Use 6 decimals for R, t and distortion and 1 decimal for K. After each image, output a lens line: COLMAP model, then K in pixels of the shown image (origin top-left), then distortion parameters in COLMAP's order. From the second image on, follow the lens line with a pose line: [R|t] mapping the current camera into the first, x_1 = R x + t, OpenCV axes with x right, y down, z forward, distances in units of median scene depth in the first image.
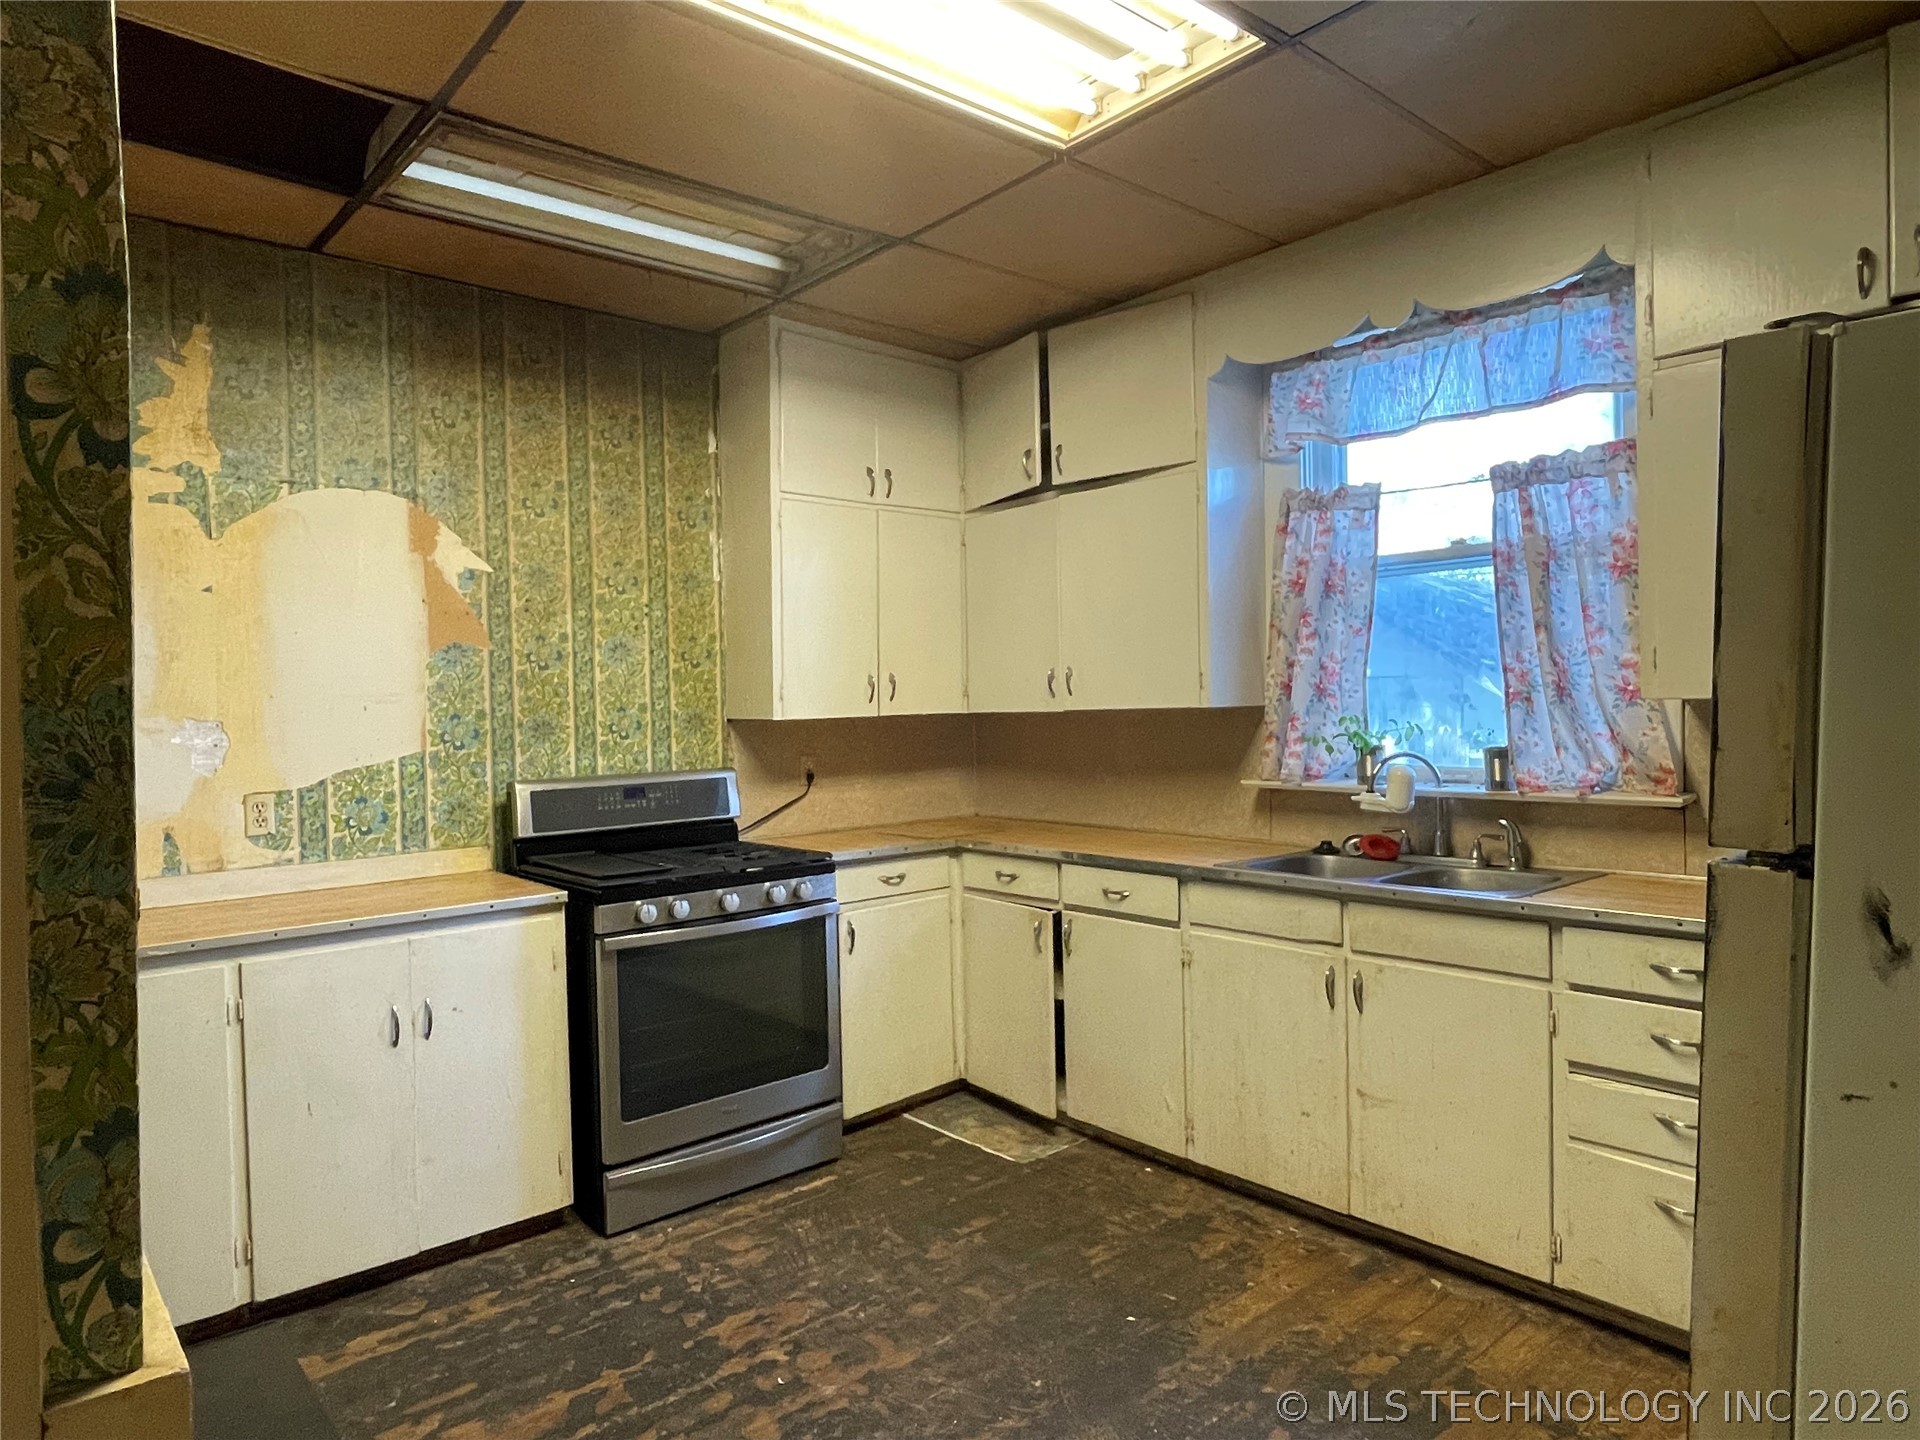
lens RADIAL K [[1151.5, 0, 954.6], [0, 1151.5, 727.9], [0, 0, 1]] dist [0.005963, -0.008797]
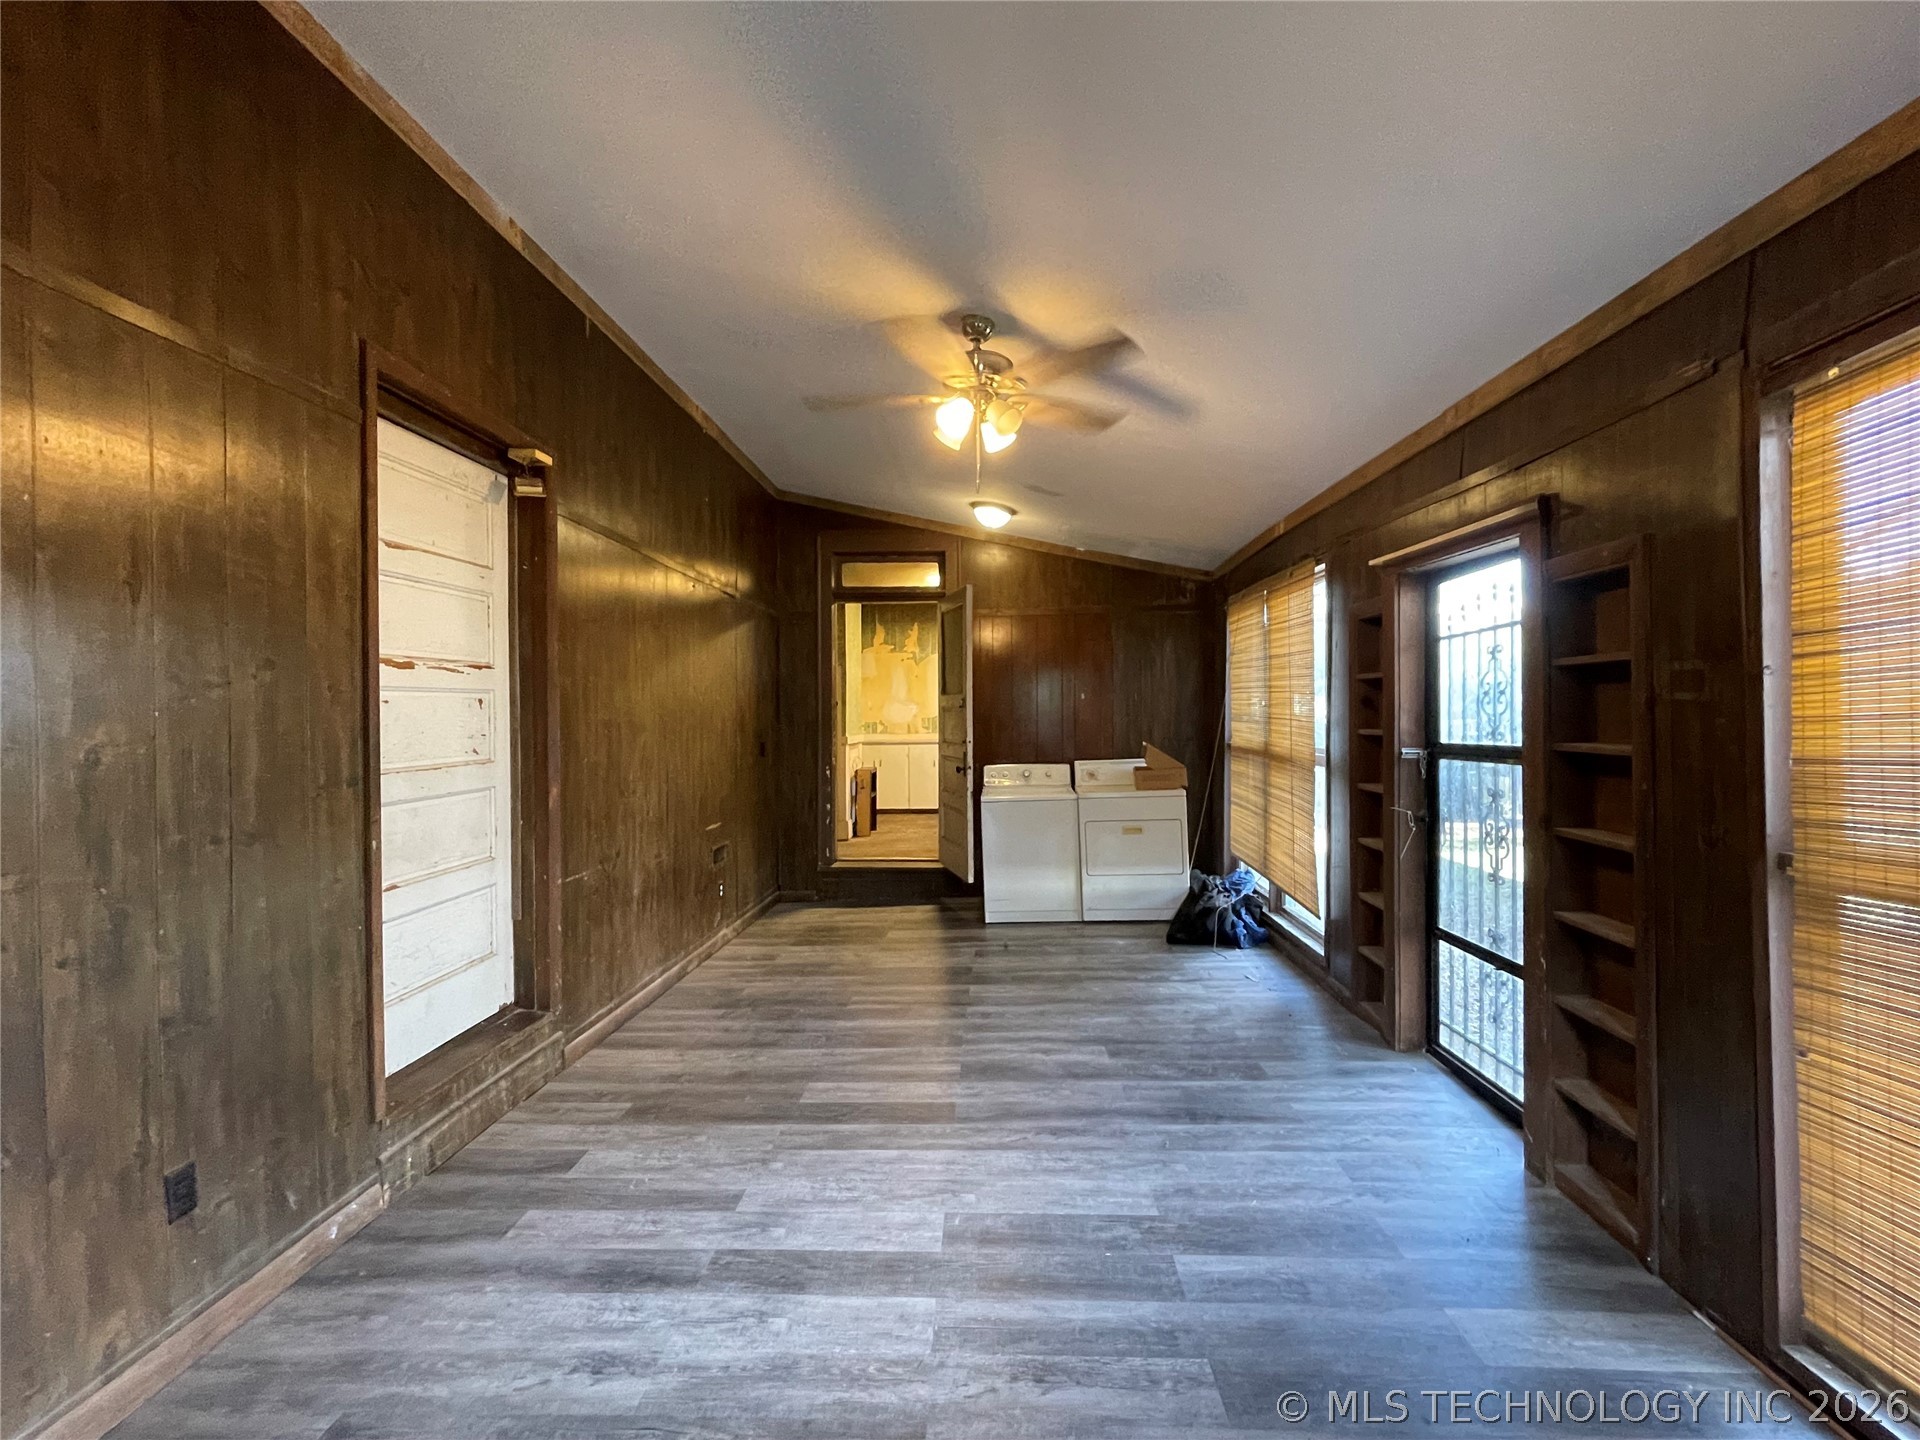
lens RADIAL K [[866.5, 0, 960.3], [0, 866.5, 718.1], [0, 0, 1]] dist [-0.001427, -0.003313]
pose [[0.724077, 0.017899, -0.689487, 1.848911], [-0.025061, 0.999686, -0.000368, 0.050132], [0.689264, 0.017546, 0.724298, -1.402718]]
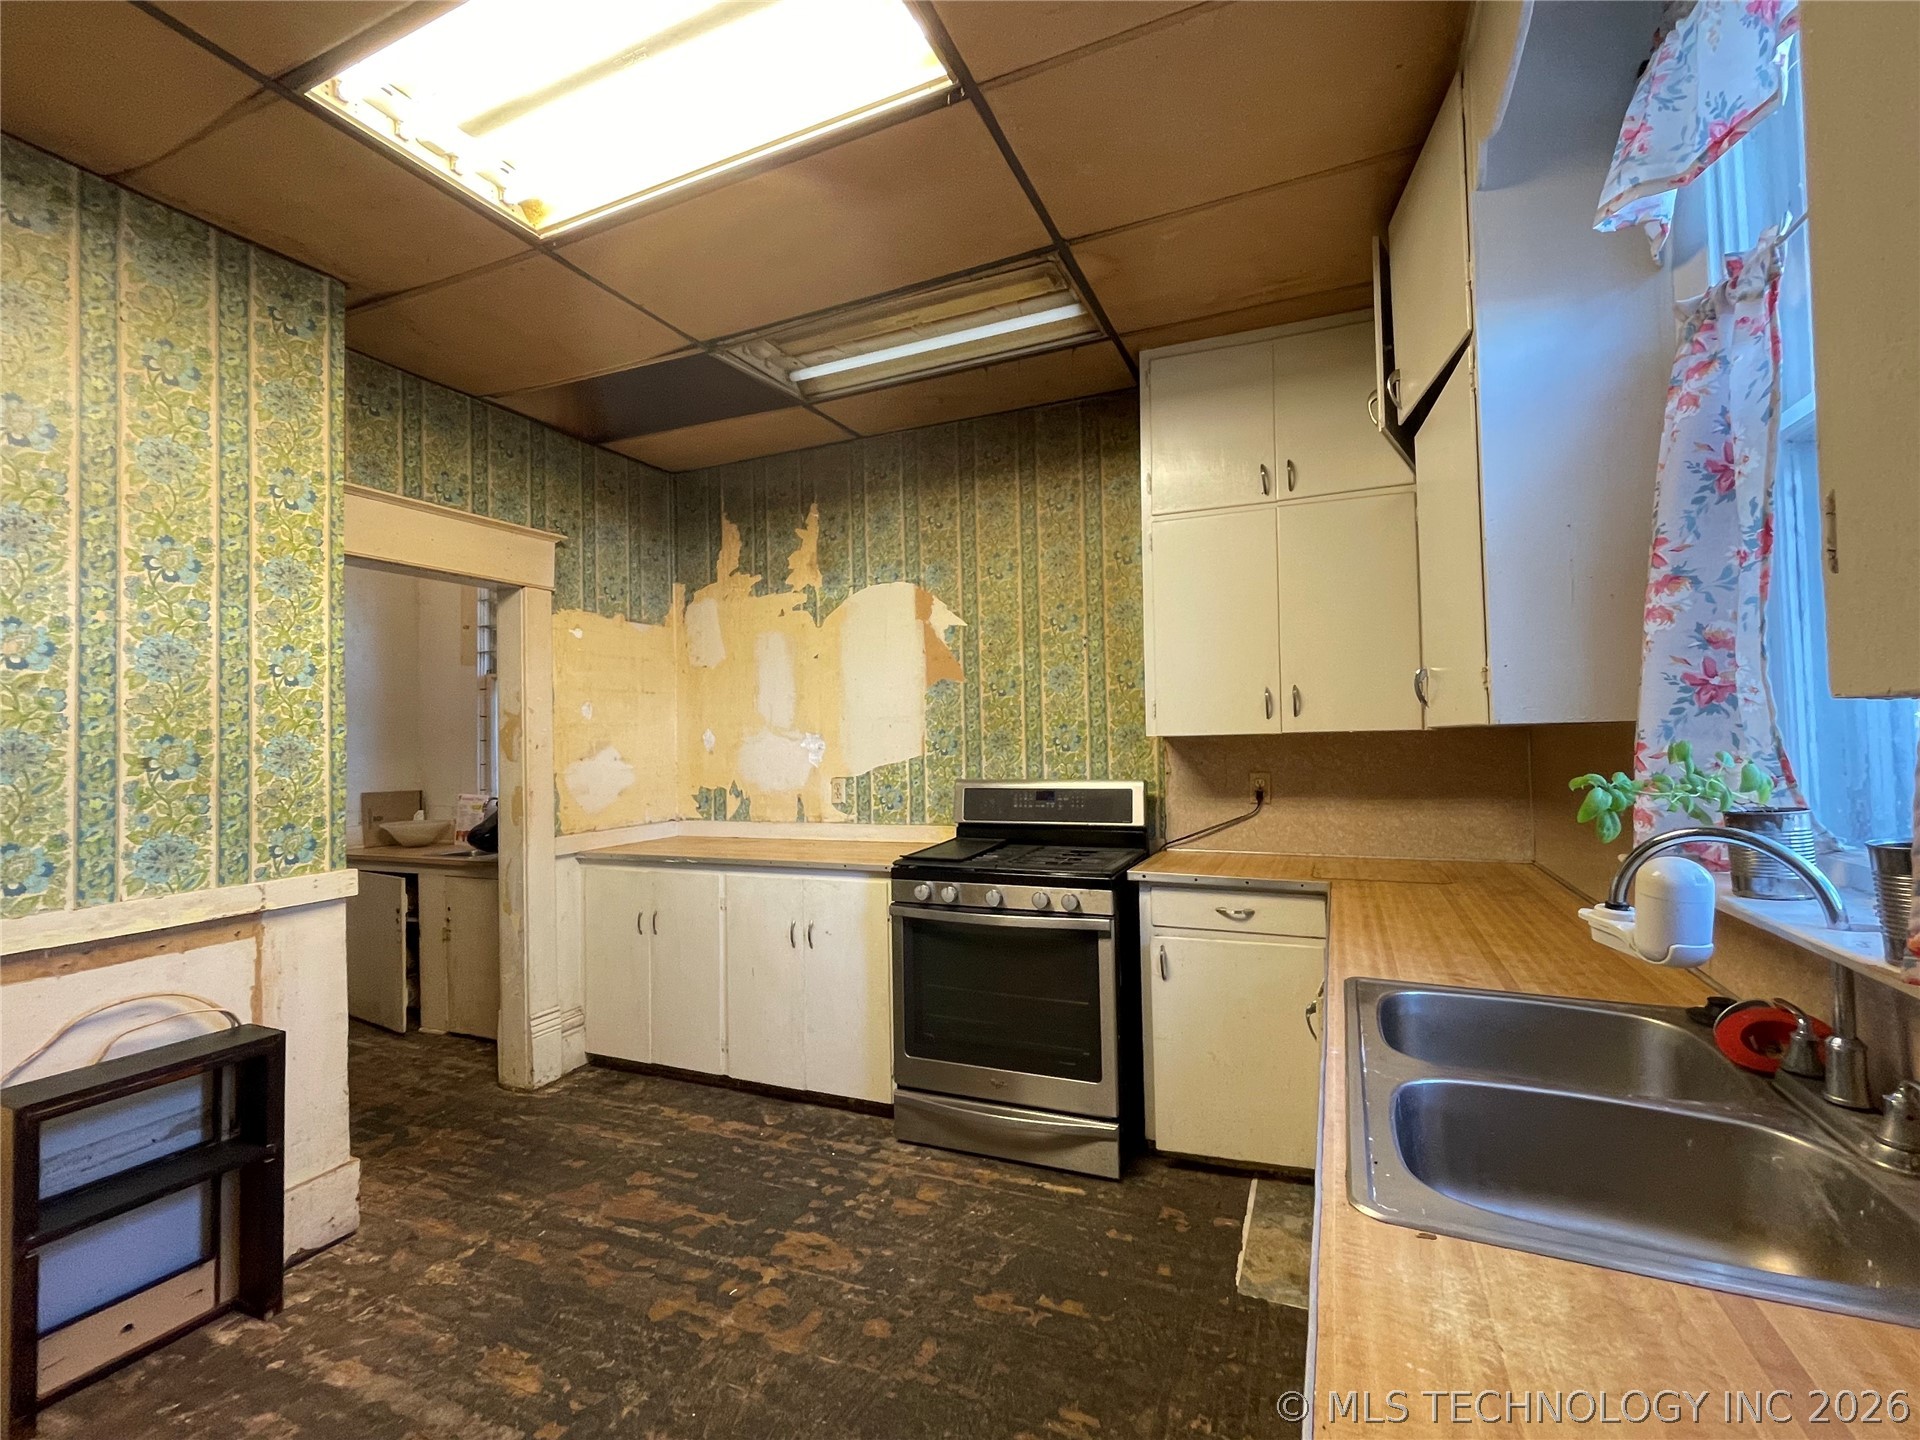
lens RADIAL K [[866.5, 0, 956.3], [0, 866.5, 712.4], [0, 0, 1]] dist [-0.001427, -0.003313]
pose [[0.430750, -0.014679, -0.902352, 0.540428], [-0.010467, 0.999719, -0.021259, -0.011126], [0.902410, 0.018602, 0.430476, 0.574350]]
